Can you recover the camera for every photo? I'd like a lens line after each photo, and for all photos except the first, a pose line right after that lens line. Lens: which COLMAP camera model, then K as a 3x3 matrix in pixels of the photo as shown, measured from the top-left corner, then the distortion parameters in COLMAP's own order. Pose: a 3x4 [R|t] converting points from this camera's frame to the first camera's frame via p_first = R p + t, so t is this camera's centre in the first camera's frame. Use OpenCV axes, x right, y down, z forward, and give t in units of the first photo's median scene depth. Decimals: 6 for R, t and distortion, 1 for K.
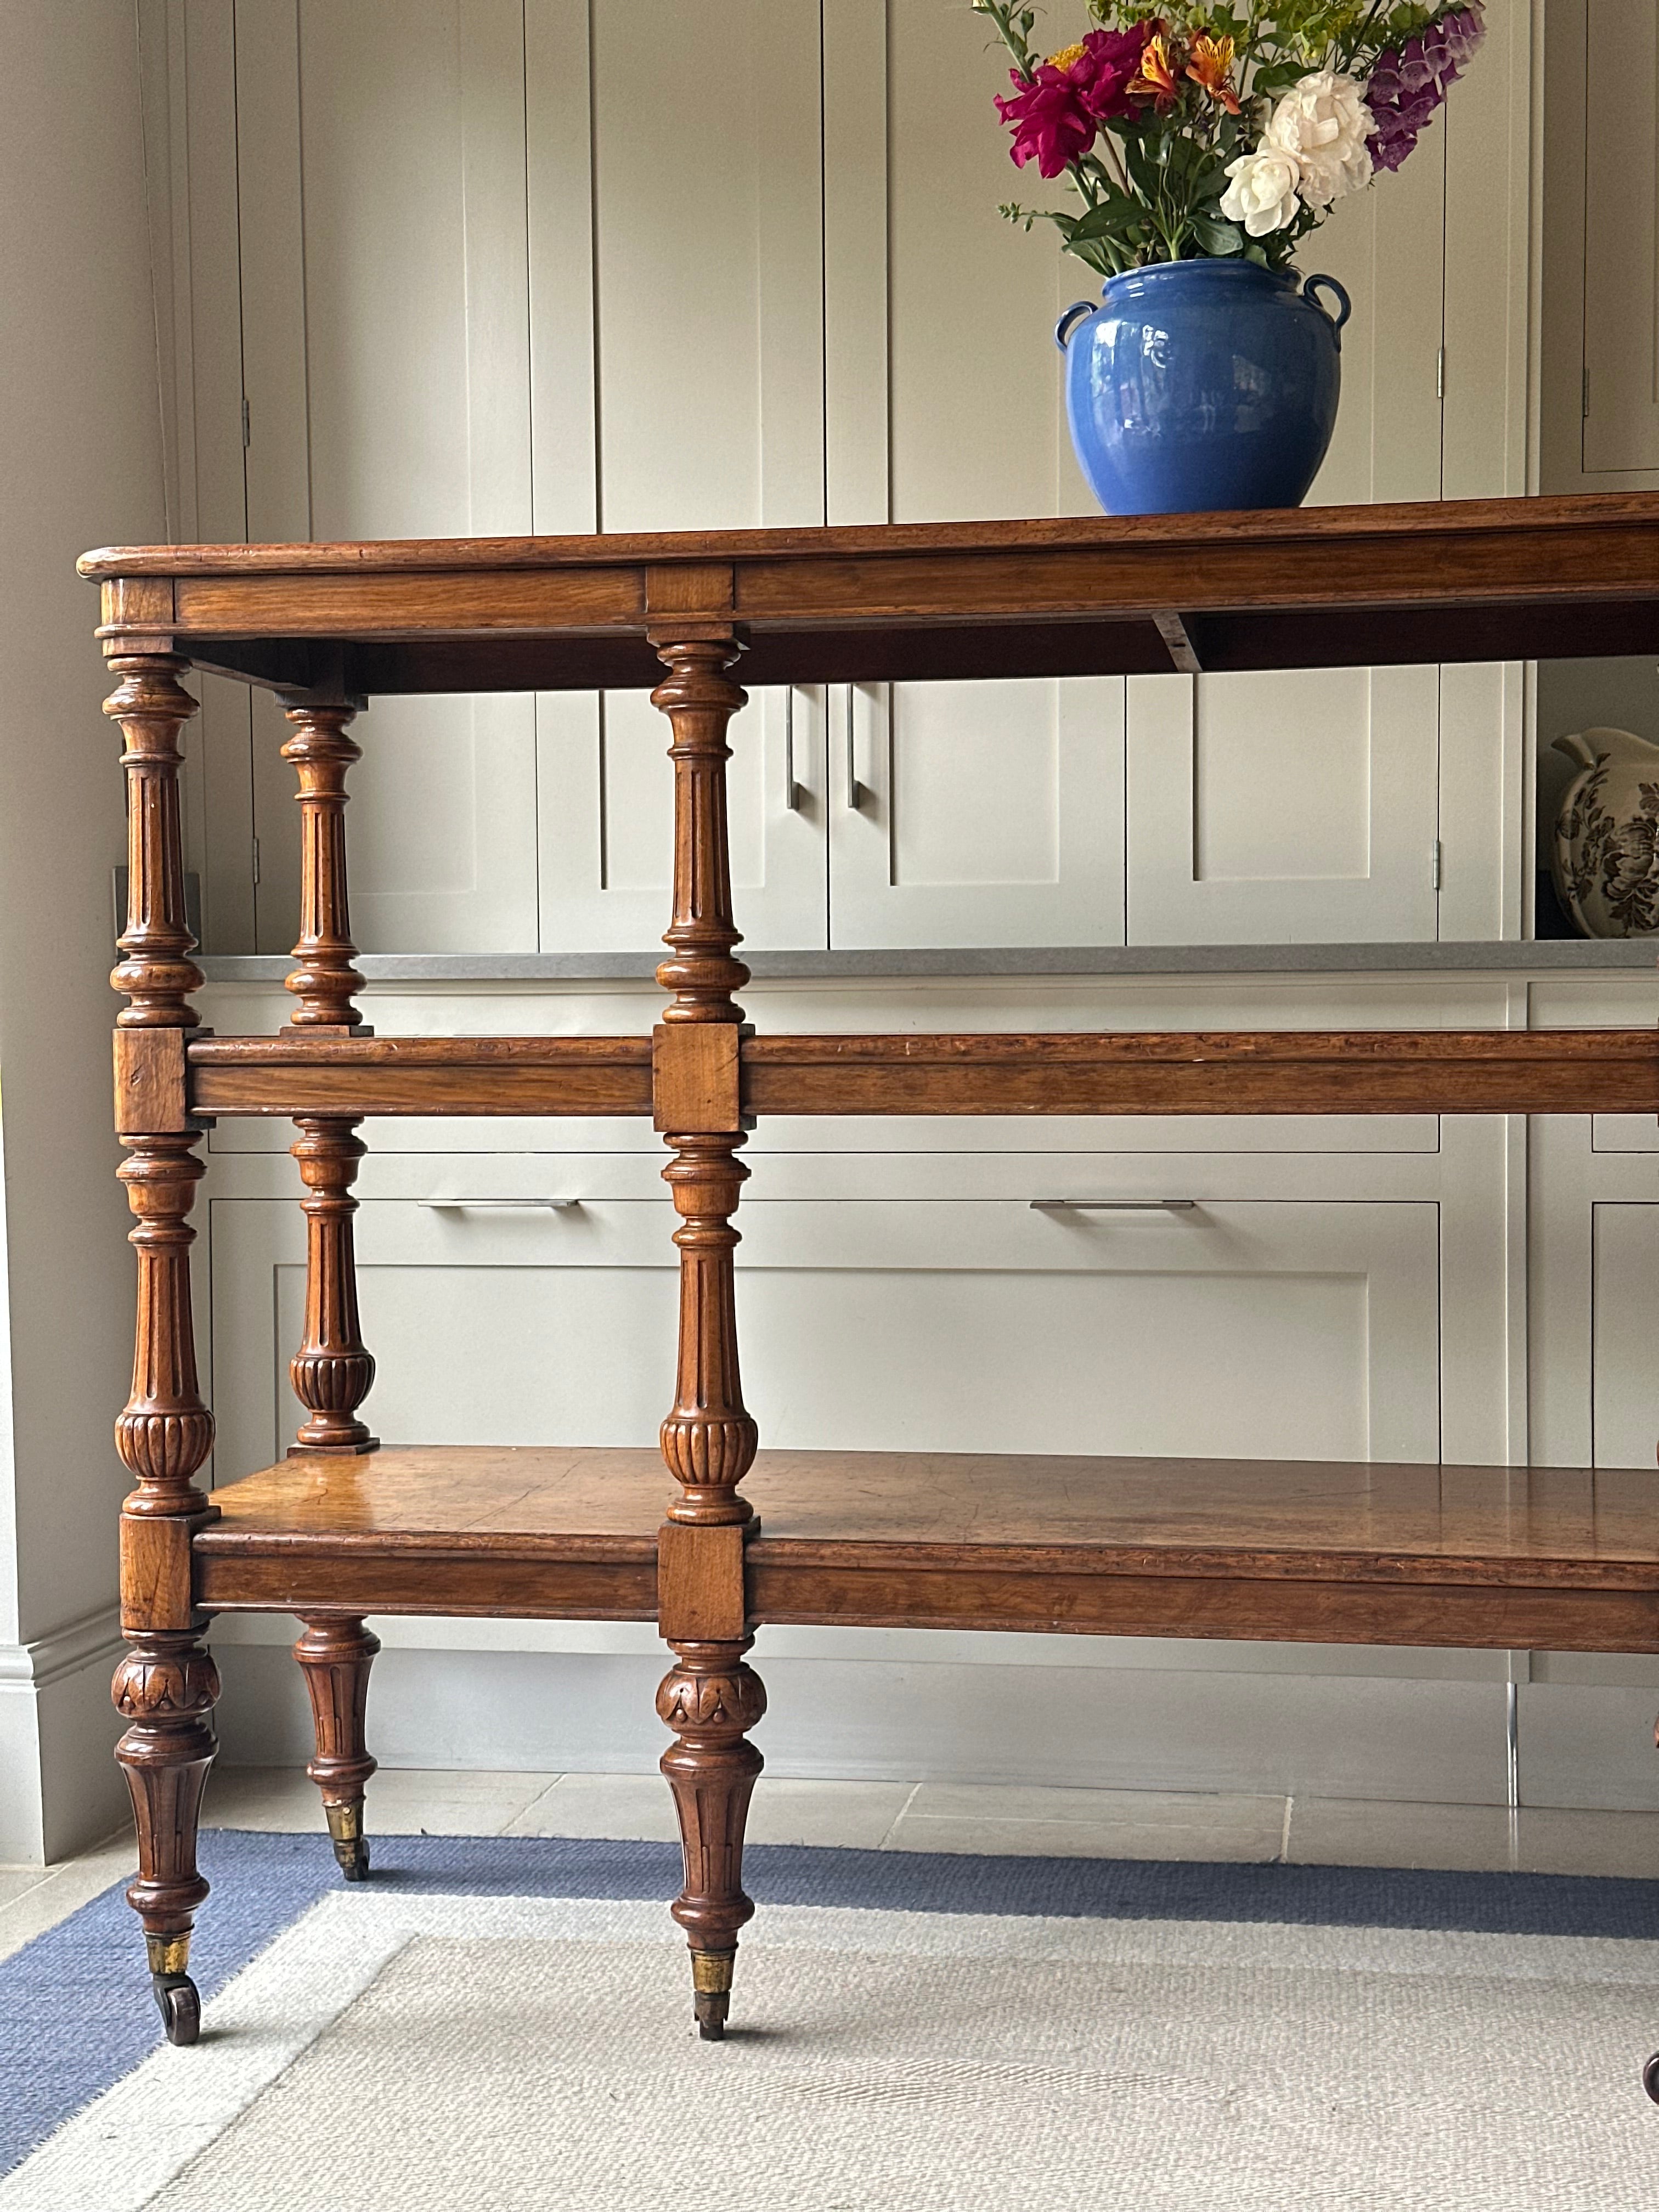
lens RADIAL K [[3065.9, 0, 832.8], [0, 3065.9, 1117.1], [0, 0, 1]] dist [0.170257, -0.364267]
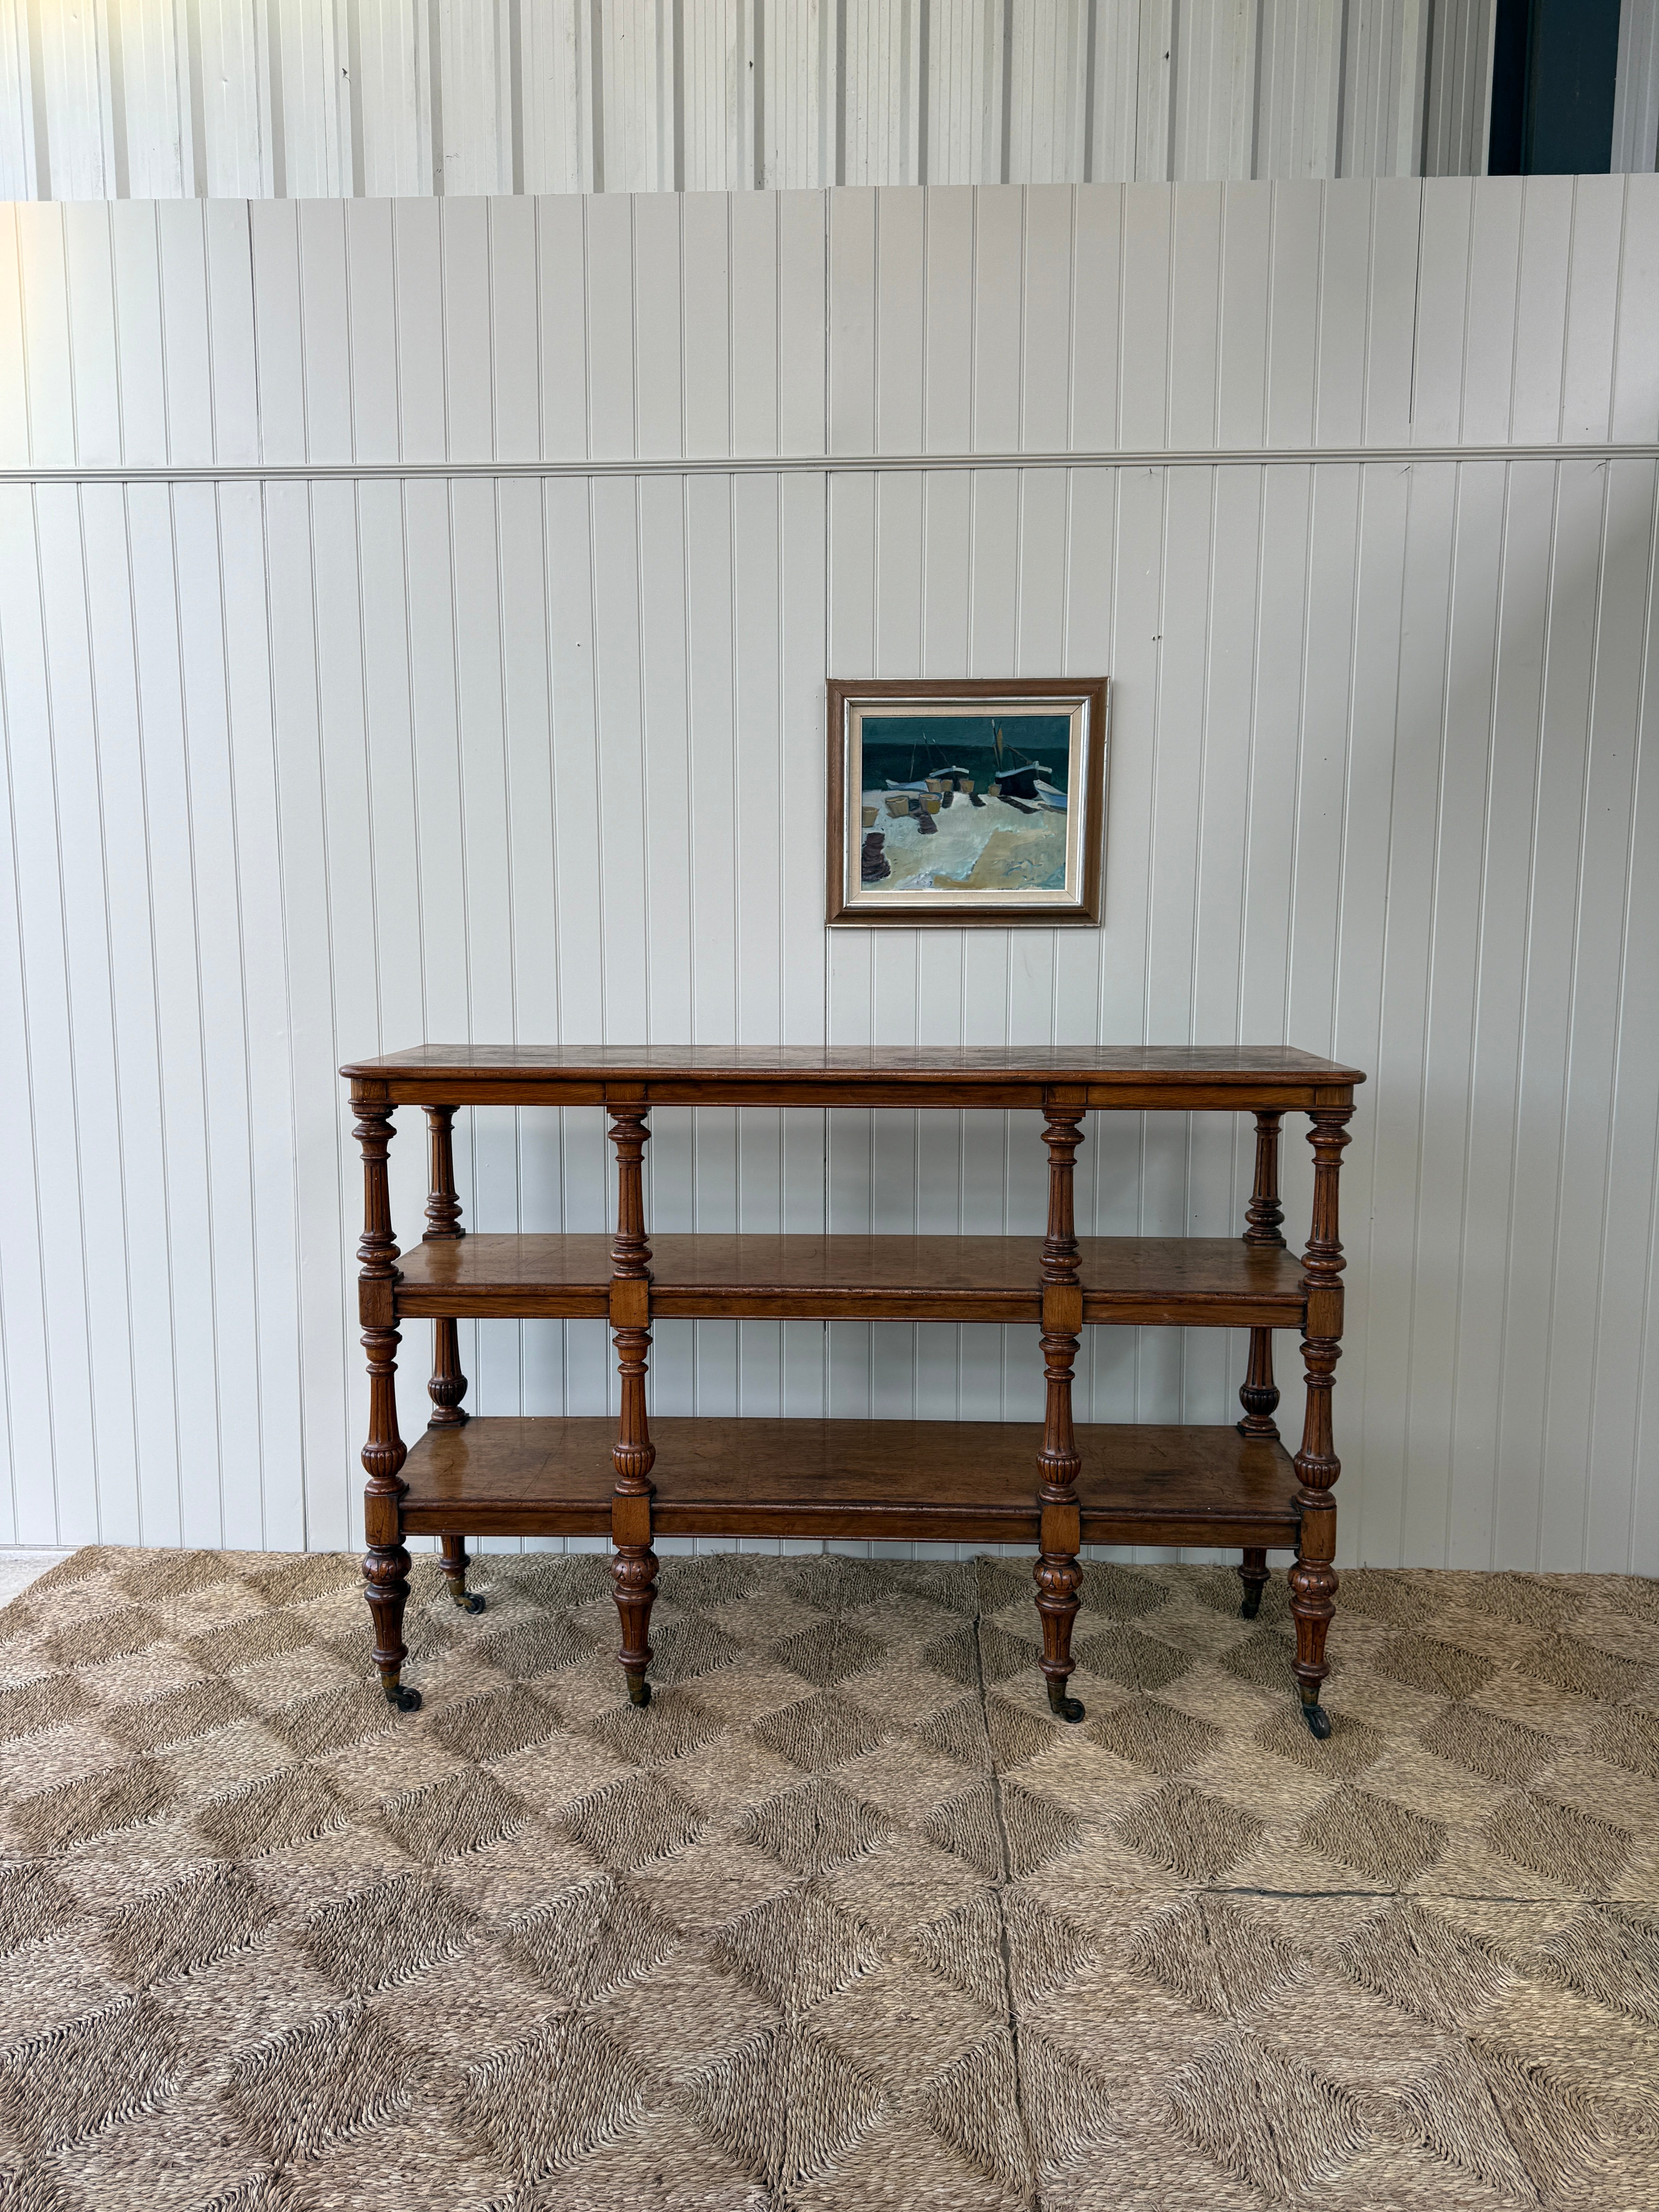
lens RADIAL K [[1532.9, 0, 829.2], [0, 1532.9, 1113.2], [0, 0, 1]] dist [0.171907, -0.334222]
pose [[0.990691, -0.007586, 0.135916, -0.051265], [-0.004442, 0.996113, 0.087976, -0.251040], [-0.136055, -0.087761, 0.986807, -0.130405]]
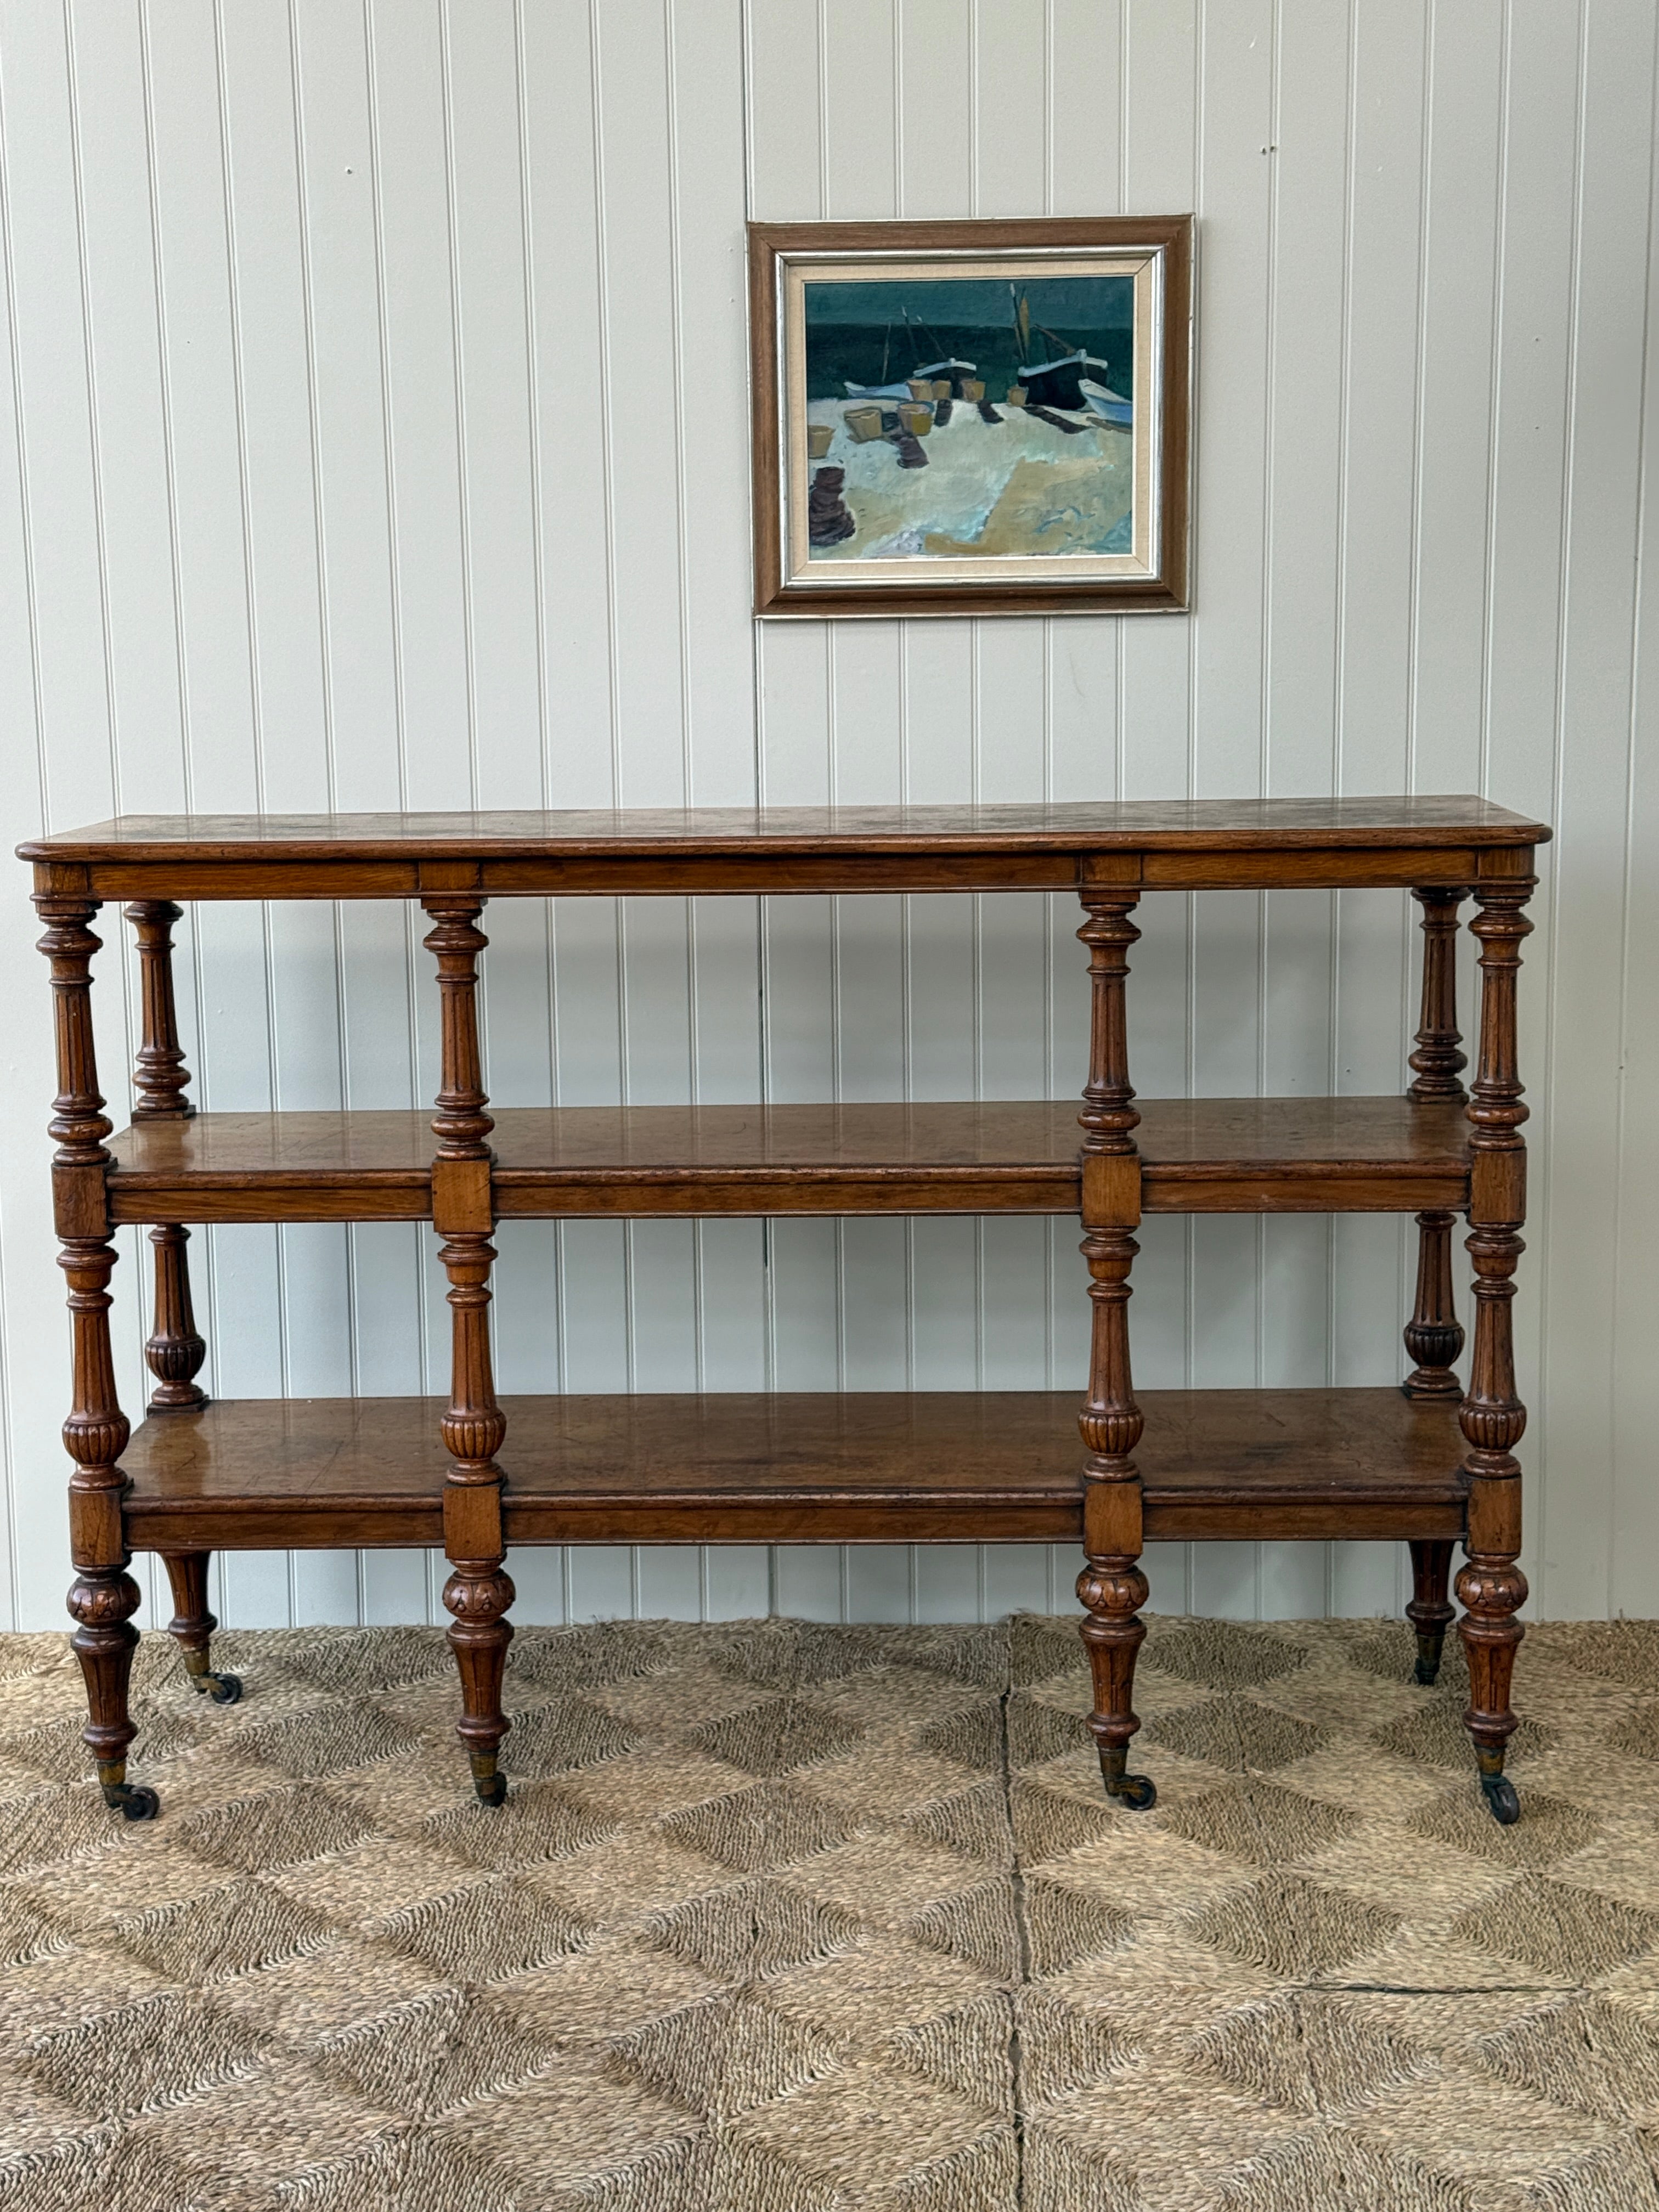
lens RADIAL K [[3115.3, 0, 837.8], [0, 3115.3, 1100.7], [0, 0, 1]] dist [0.146211, -0.149419]
pose [[0.989097, -0.029731, 0.144233, -0.080628], [0.011908, 0.992349, 0.122890, -0.243013], [-0.146783, -0.119832, 0.981883, -0.520438]]
